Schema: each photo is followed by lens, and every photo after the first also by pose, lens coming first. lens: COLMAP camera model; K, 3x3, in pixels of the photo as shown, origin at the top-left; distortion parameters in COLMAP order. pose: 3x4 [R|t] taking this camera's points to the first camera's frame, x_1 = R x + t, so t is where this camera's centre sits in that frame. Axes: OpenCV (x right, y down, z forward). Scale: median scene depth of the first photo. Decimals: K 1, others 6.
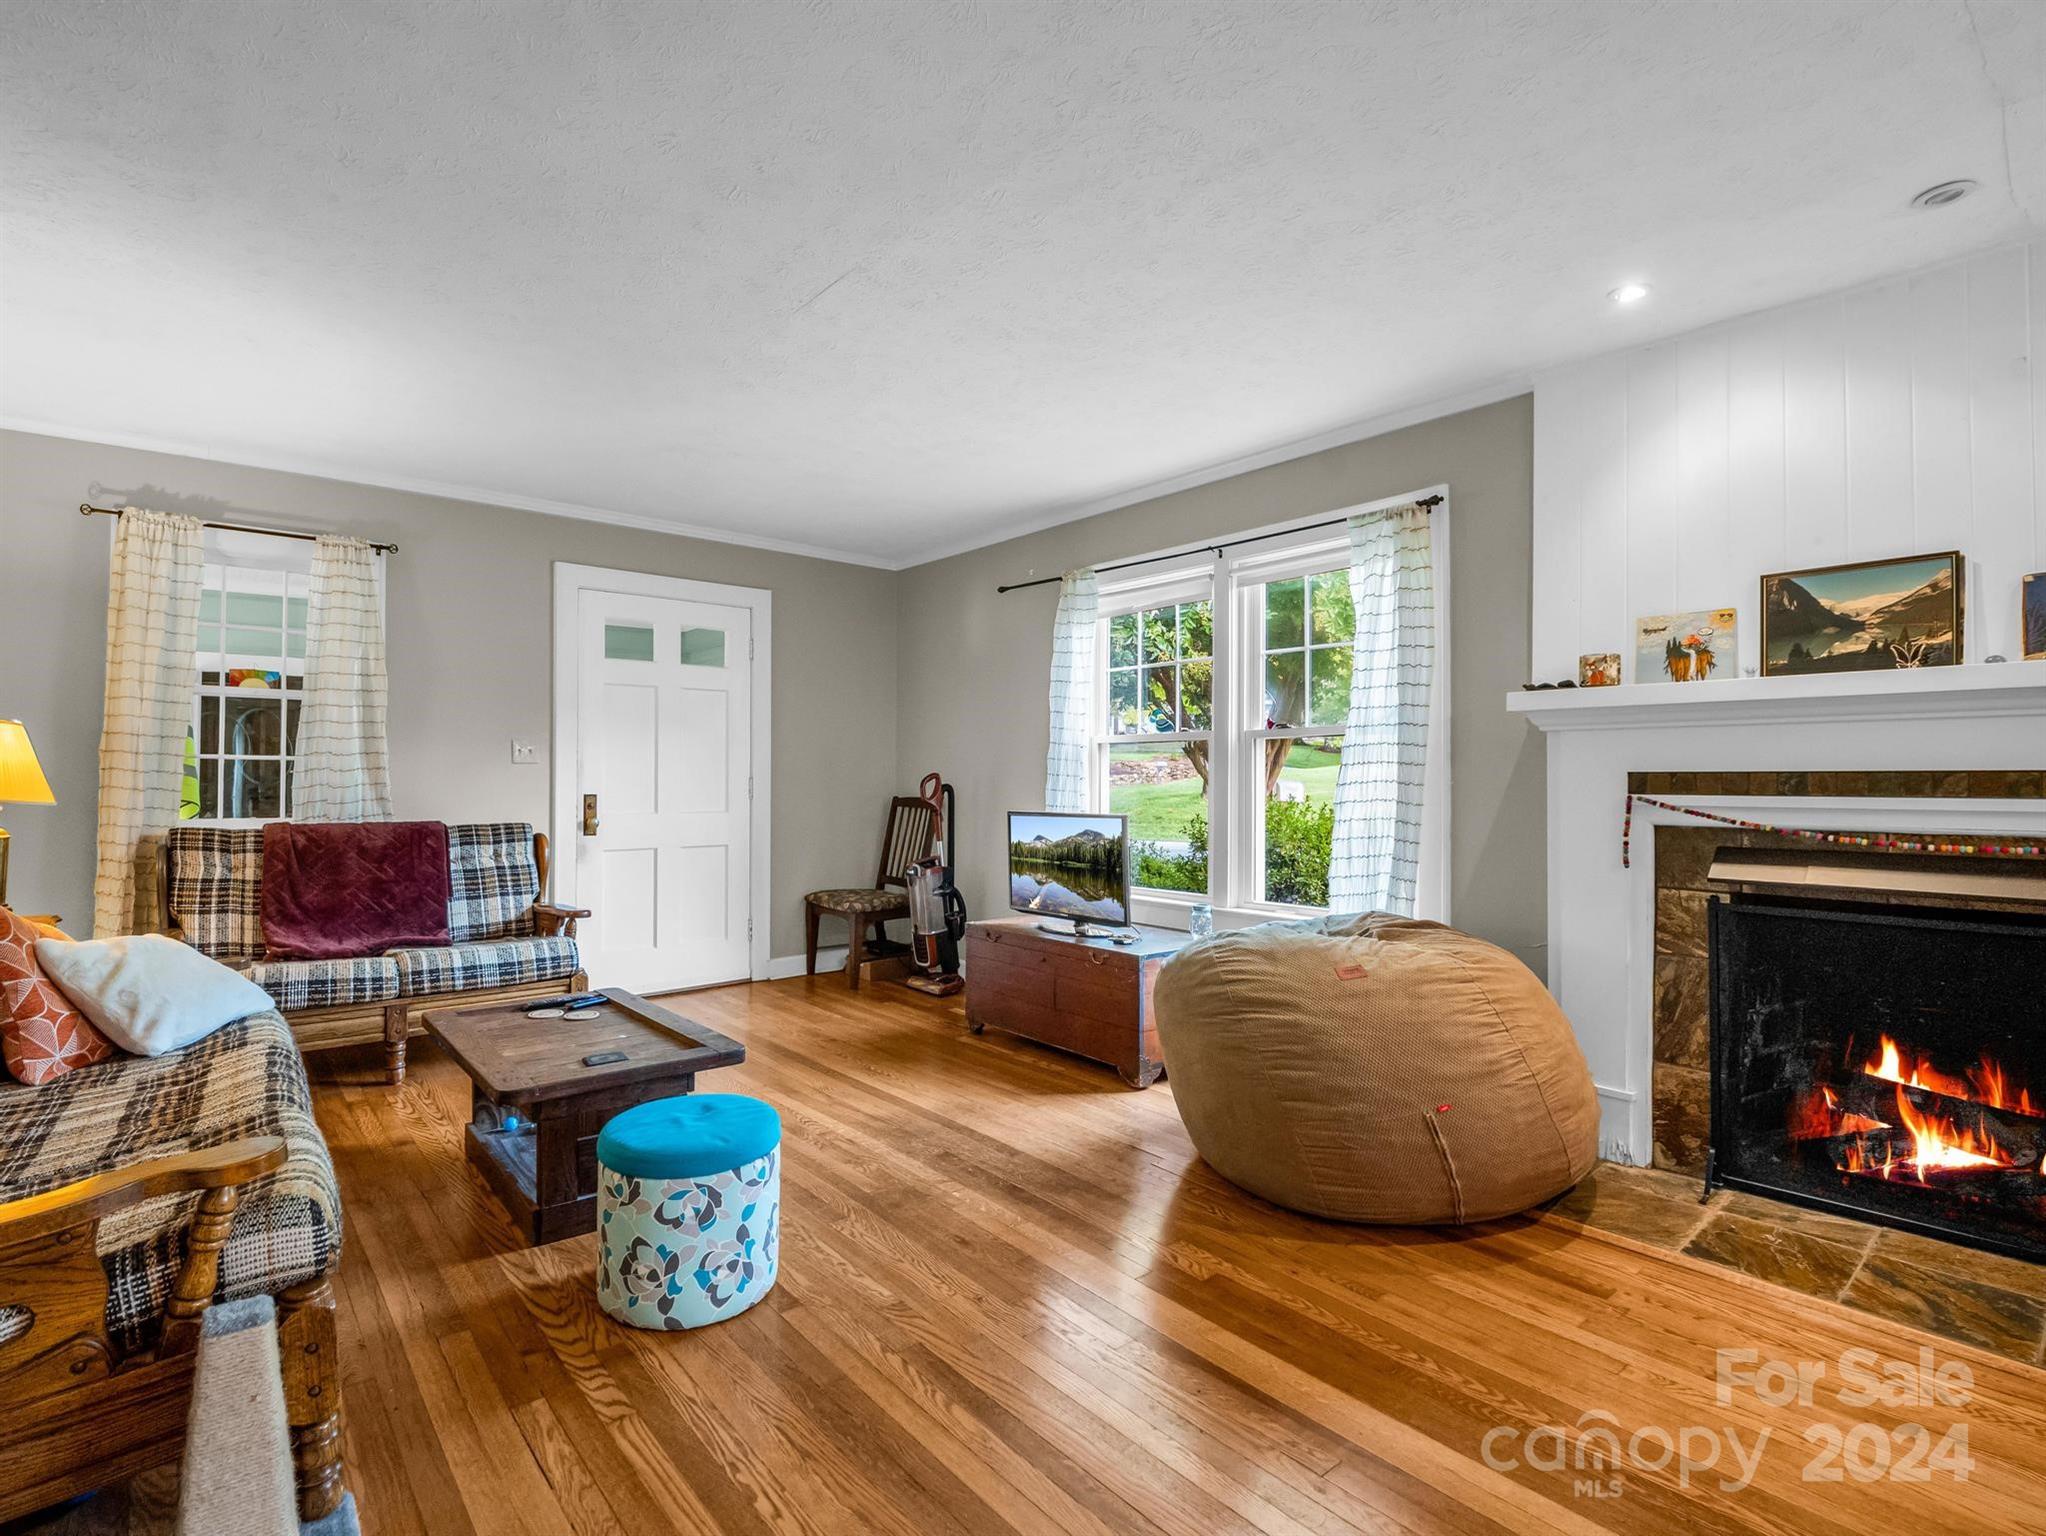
lens RADIAL K [[991.4, 0, 1025.3], [0, 991.4, 779.1], [0, 0, 1]] dist [-0.026215, -0.000141]
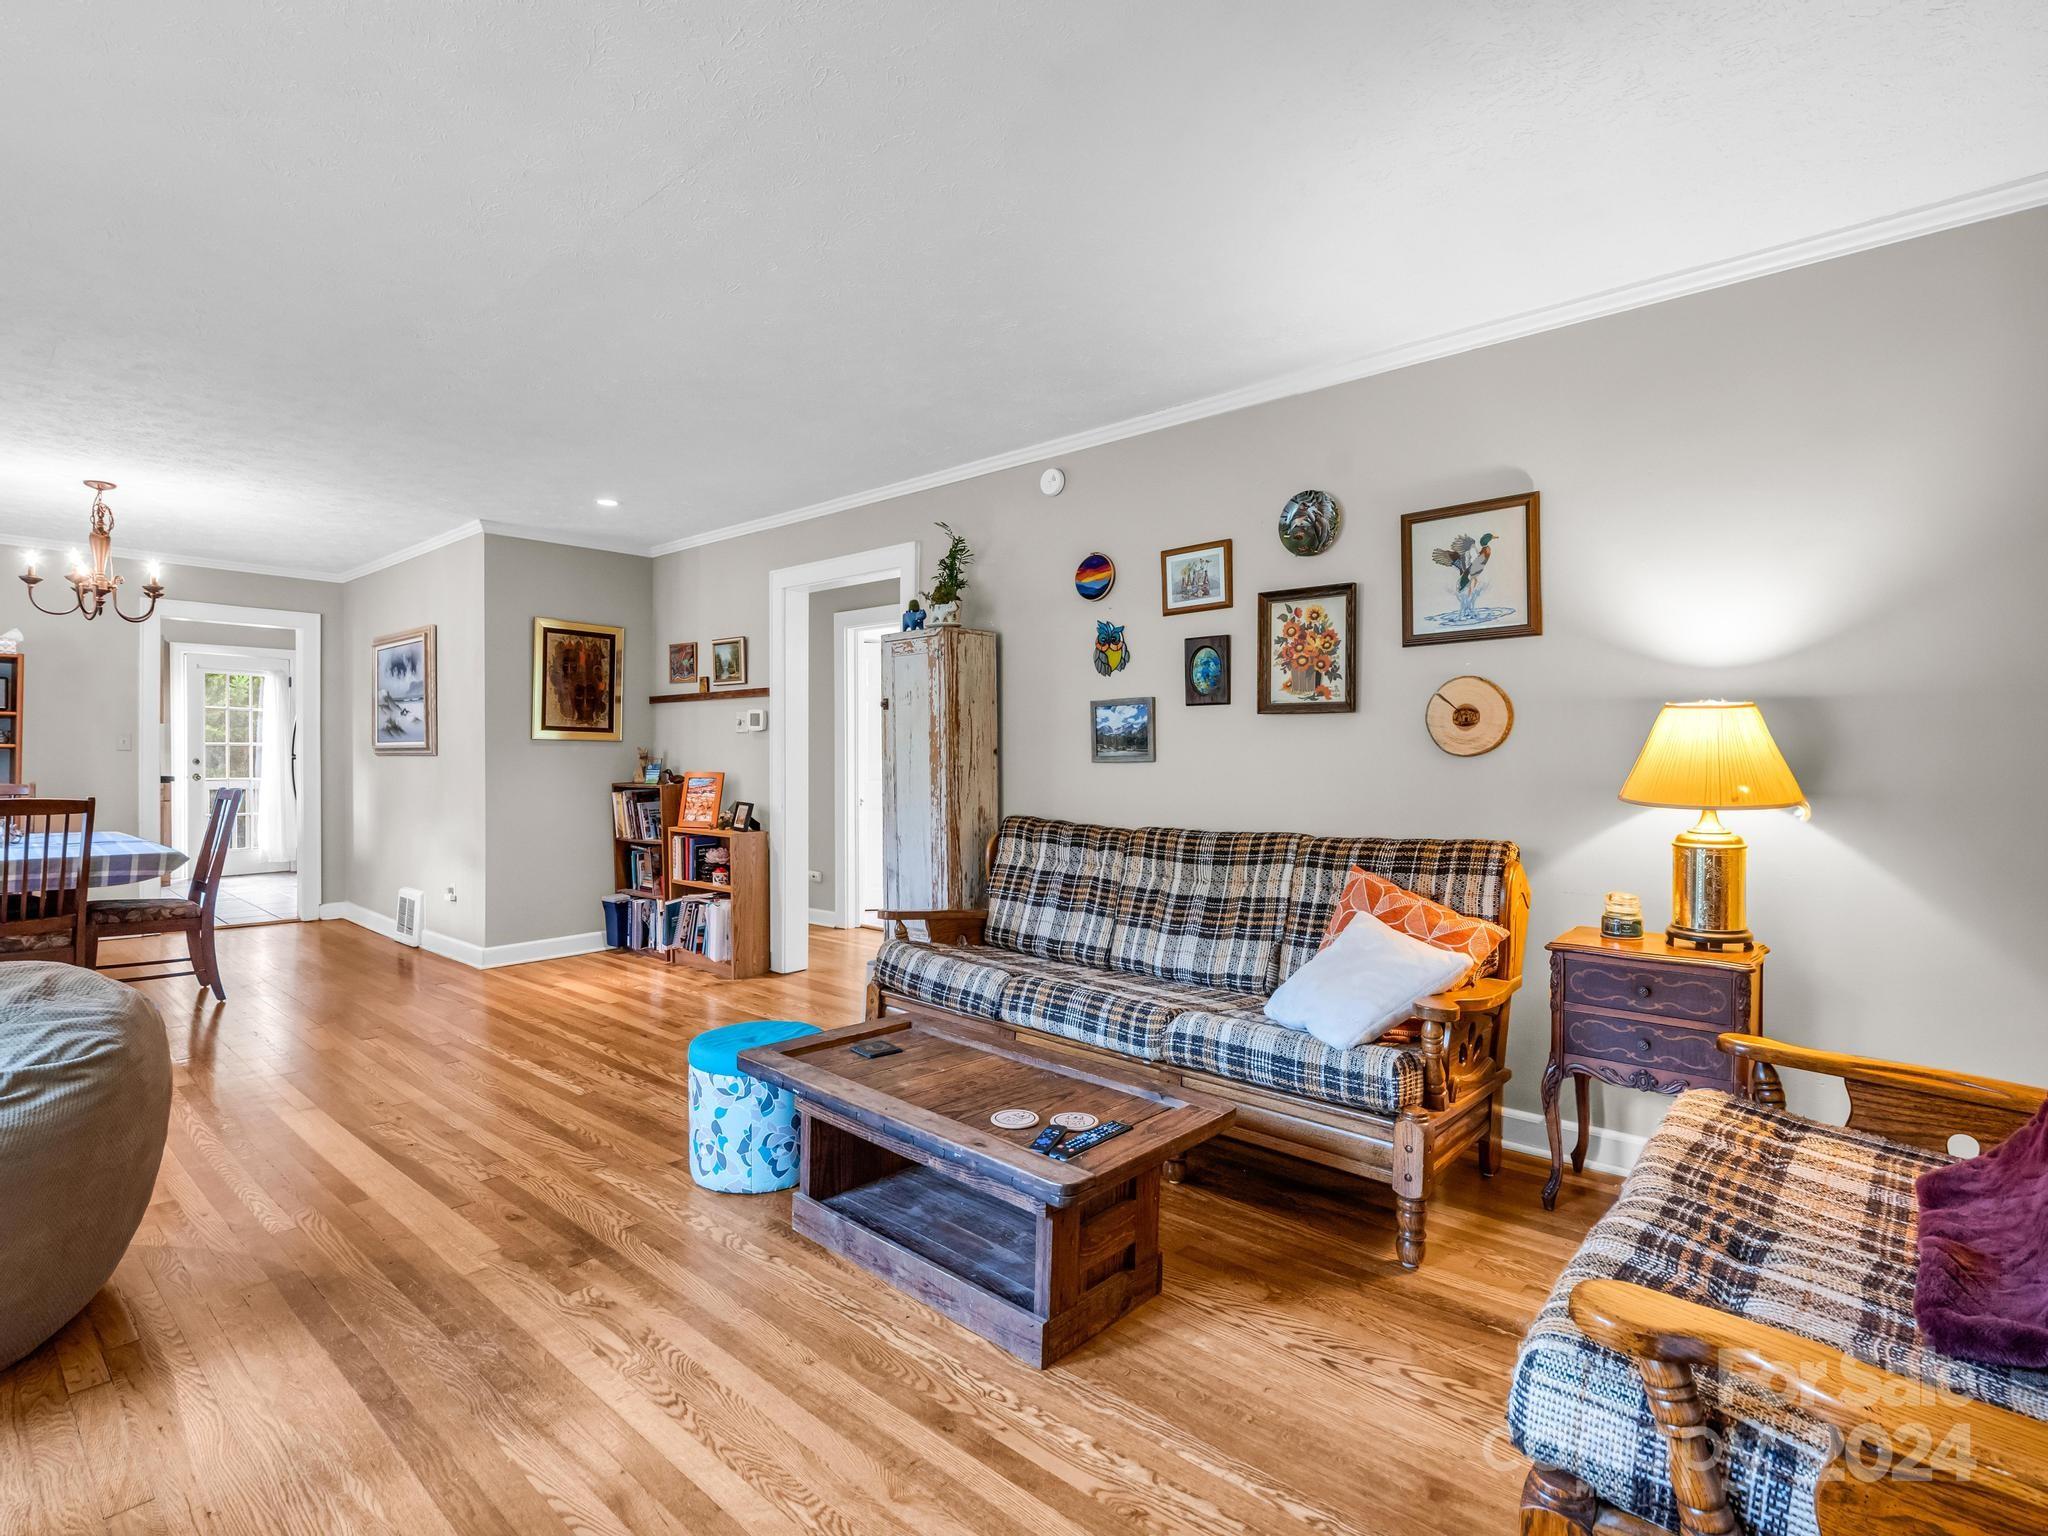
lens RADIAL K [[1008.7, 0, 1024.0], [0, 1008.7, 768.0], [0, 0, 1]] dist [0.000953, 0.000249]
pose [[-0.987327, -0.009062, -0.158440, -0.269709], [-0.010082, 0.999933, 0.005638, -0.003772], [0.158378, 0.007164, -0.987353, 1.342287]]
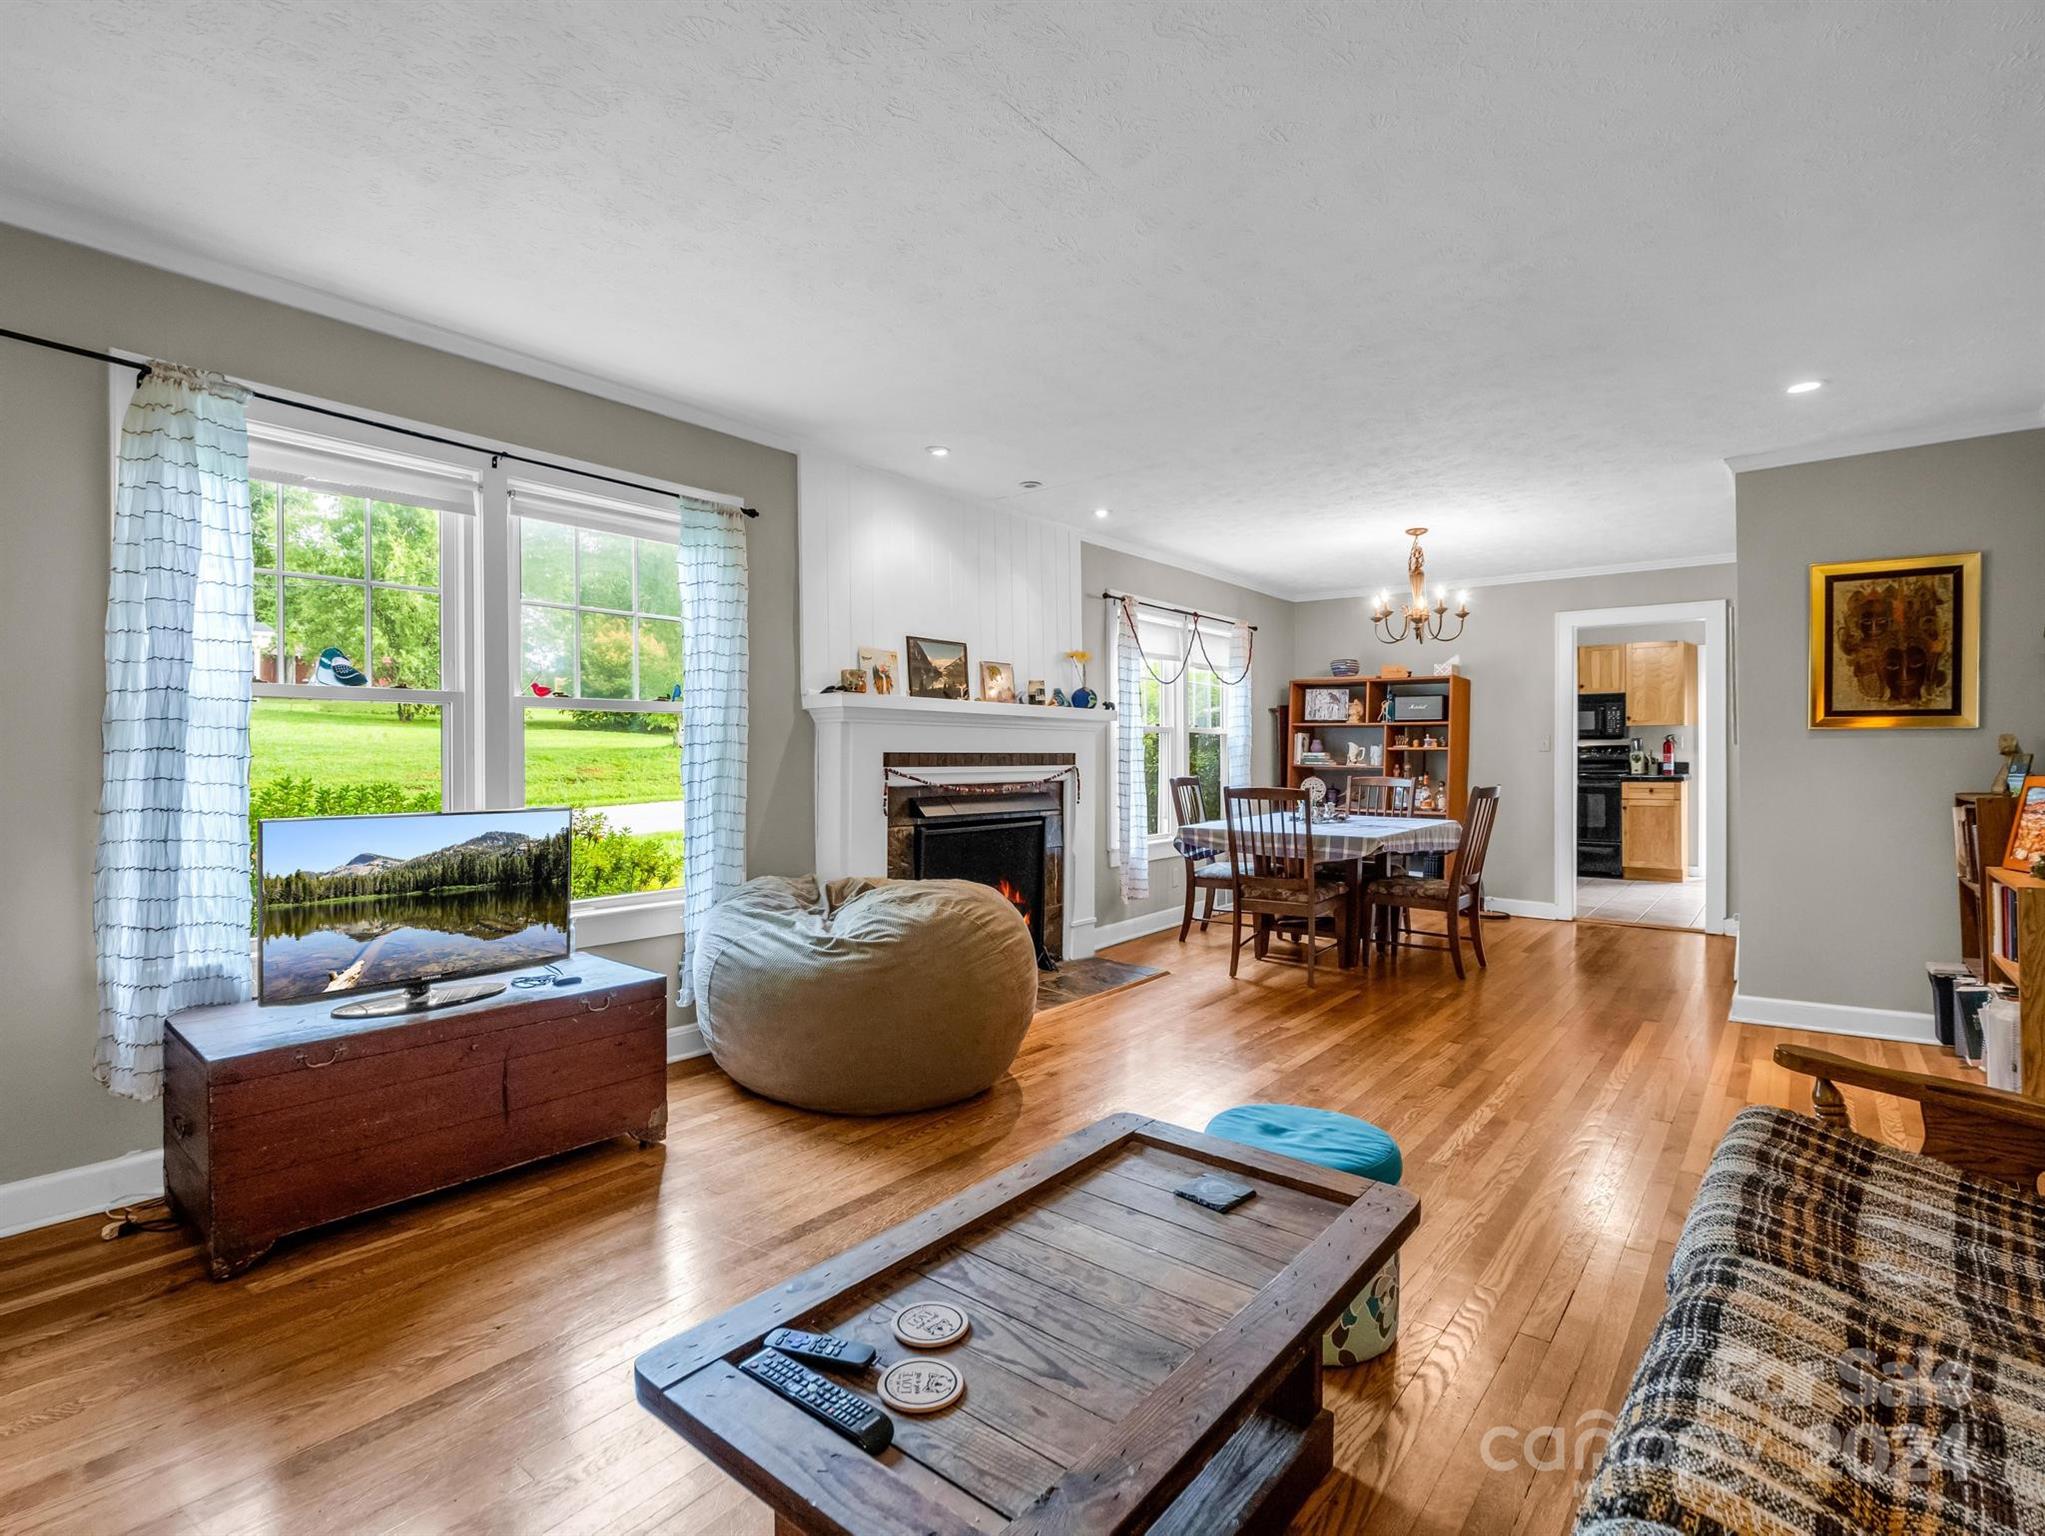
lens RADIAL K [[981.3, 0, 990.5], [0, 981.3, 763.3], [0, 0, 1]] dist [-0.000969, -0.014977]
pose [[-0.167966, -0.002880, 0.985789, -0.669813], [0.003087, 0.999989, 0.003447, 0.003870], [-0.985788, 0.003622, -0.167955, 0.816891]]
